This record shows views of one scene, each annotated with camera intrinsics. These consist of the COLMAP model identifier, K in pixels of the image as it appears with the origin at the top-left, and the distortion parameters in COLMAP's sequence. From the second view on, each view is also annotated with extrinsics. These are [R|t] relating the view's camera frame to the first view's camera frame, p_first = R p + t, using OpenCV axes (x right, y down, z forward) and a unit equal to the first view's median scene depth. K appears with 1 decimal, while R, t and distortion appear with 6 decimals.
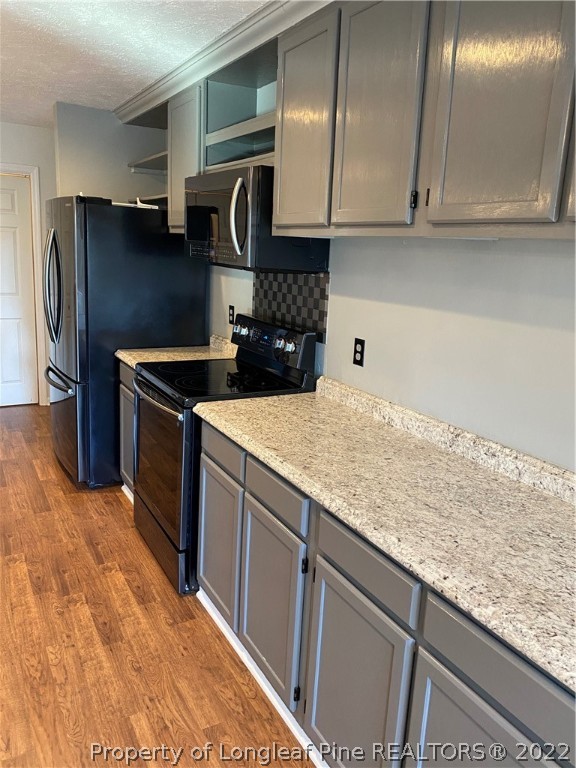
lens RADIAL K [[574.5, 0, 287.8], [0, 574.5, 377.1], [0, 0, 1]] dist [0.040561, -0.050106]
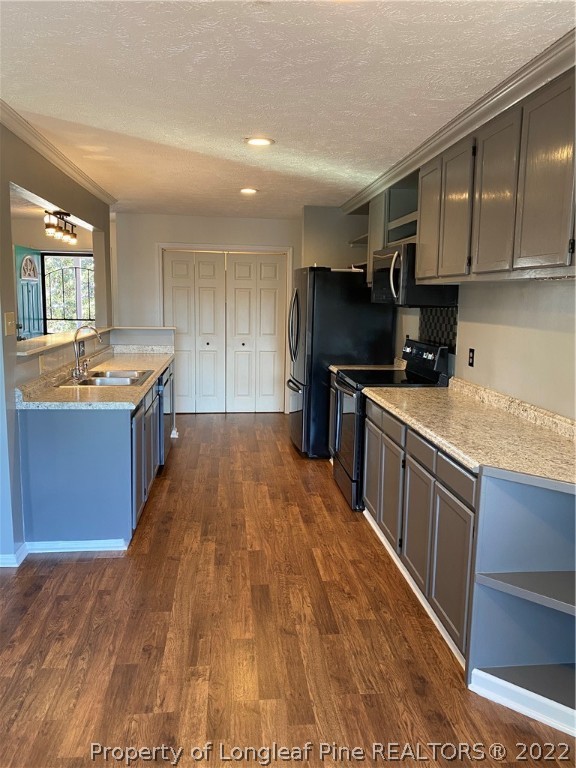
lens RADIAL K [[574.5, 0, 287.8], [0, 574.5, 377.1], [0, 0, 1]] dist [0.040561, -0.050106]
pose [[0.913057, 0.016374, -0.407504, 0.279989], [-0.054213, 0.995199, -0.081482, 0.145971], [0.404213, 0.096490, 0.909561, -0.527963]]
